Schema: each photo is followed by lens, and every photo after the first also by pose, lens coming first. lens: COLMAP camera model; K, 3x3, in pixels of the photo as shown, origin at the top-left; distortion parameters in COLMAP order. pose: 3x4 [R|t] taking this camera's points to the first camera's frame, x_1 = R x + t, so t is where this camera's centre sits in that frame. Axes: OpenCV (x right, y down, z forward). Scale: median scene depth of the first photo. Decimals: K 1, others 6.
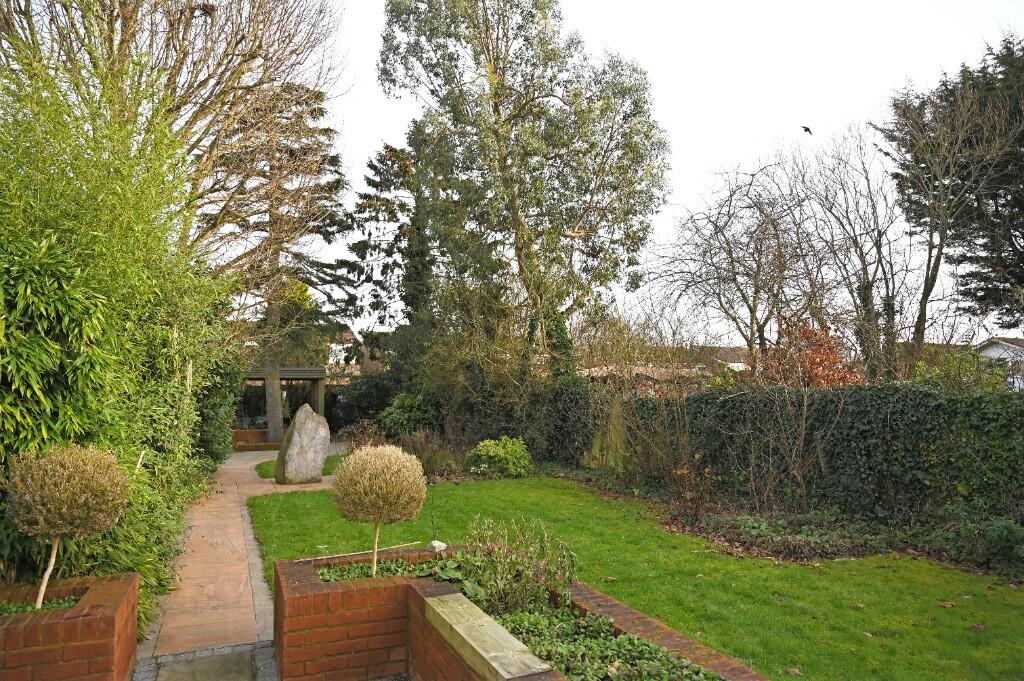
lens RADIAL K [[679.4, 0, 512.0], [0, 679.4, 340.5], [0, 0, 1]] dist [-0.008202, 0.003820]
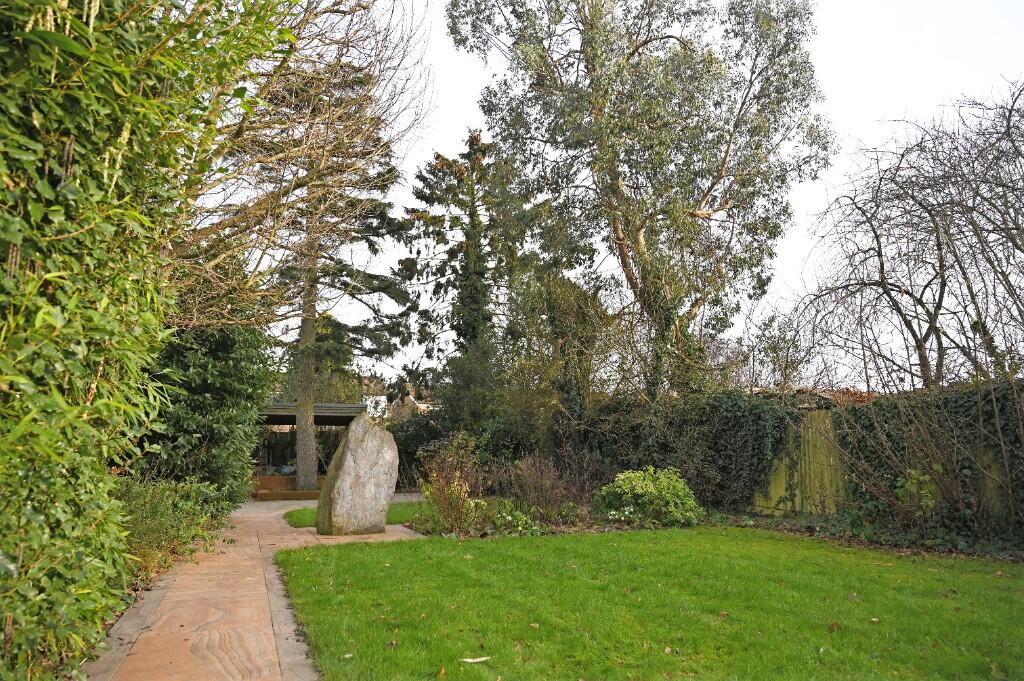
lens RADIAL K [[679.4, 0, 512.0], [0, 679.4, 340.5], [0, 0, 1]] dist [-0.008202, 0.003820]
pose [[0.999495, -0.004888, -0.031412, -0.088748], [0.001728, 0.995002, -0.099844, 0.058223], [0.031743, 0.099740, 0.994507, 0.216194]]
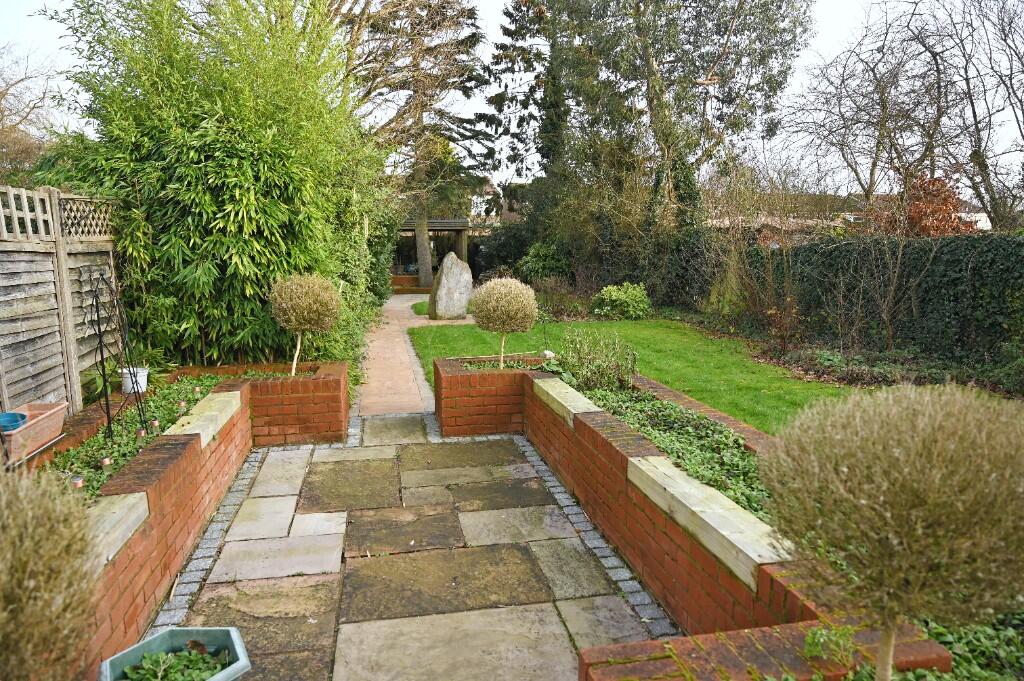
lens RADIAL K [[679.4, 0, 512.0], [0, 679.4, 340.5], [0, 0, 1]] dist [-0.008202, 0.003820]
pose [[0.979040, 0.031870, -0.201158, 0.021580], [0.012338, 0.976586, 0.214771, -0.003596], [0.203293, -0.212751, 0.955724, -0.071895]]
